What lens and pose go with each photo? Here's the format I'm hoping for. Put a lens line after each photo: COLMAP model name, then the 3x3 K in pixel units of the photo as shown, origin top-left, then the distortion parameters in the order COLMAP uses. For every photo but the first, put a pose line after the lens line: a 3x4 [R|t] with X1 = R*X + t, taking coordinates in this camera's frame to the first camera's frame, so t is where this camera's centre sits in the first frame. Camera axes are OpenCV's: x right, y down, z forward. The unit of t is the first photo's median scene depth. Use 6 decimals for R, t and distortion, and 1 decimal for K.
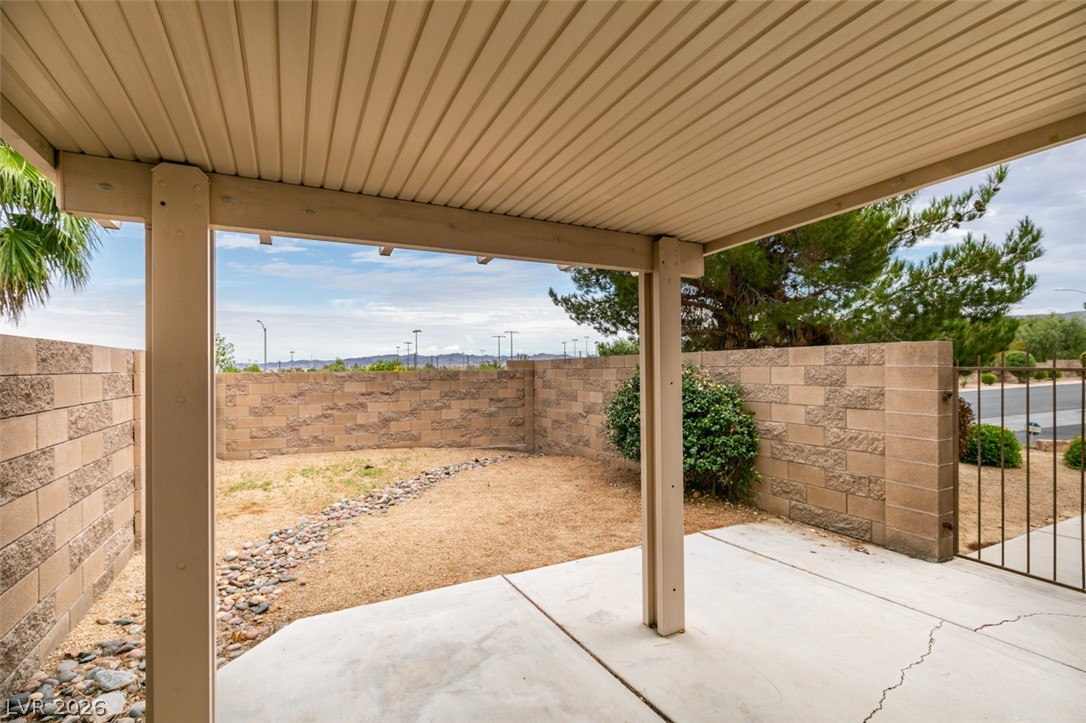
lens RADIAL K [[484.1, 0, 539.7], [0, 484.1, 363.7], [0, 0, 1]] dist [-0.000599, -0.000387]
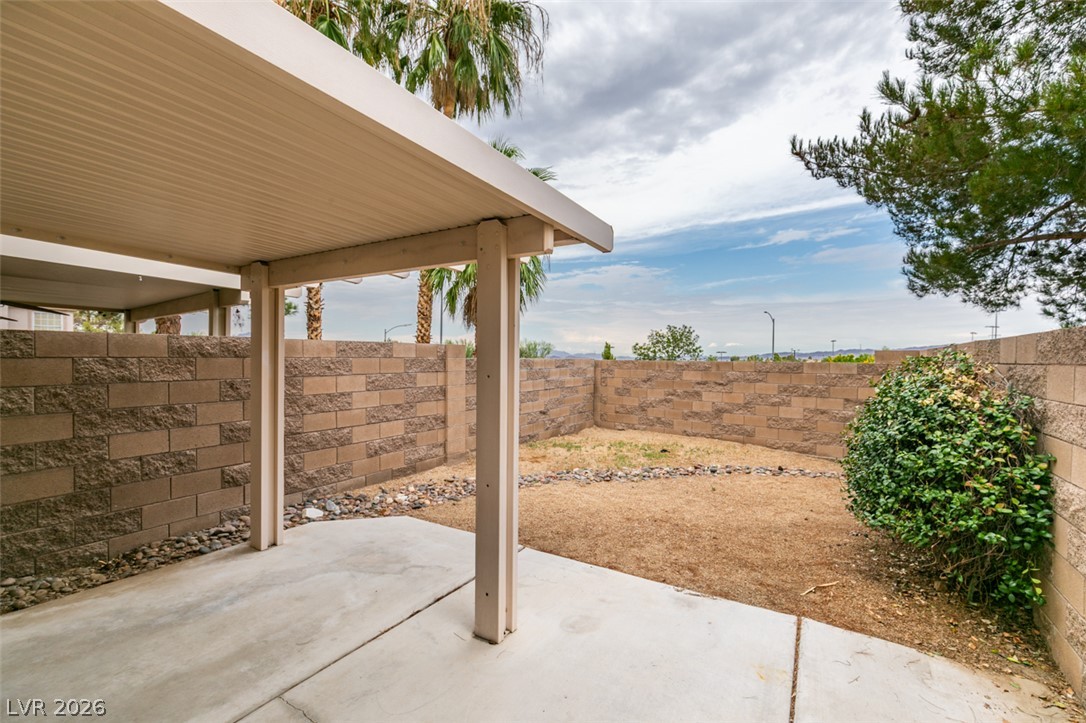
lens RADIAL K [[484.1, 0, 540.5], [0, 484.1, 365.6], [0, 0, 1]] dist [-0.000599, -0.000387]
pose [[0.519243, 0.029623, -0.854113, 0.350067], [-0.006877, 0.999512, 0.030486, -0.003130], [0.854599, -0.009956, 0.519193, 0.186880]]
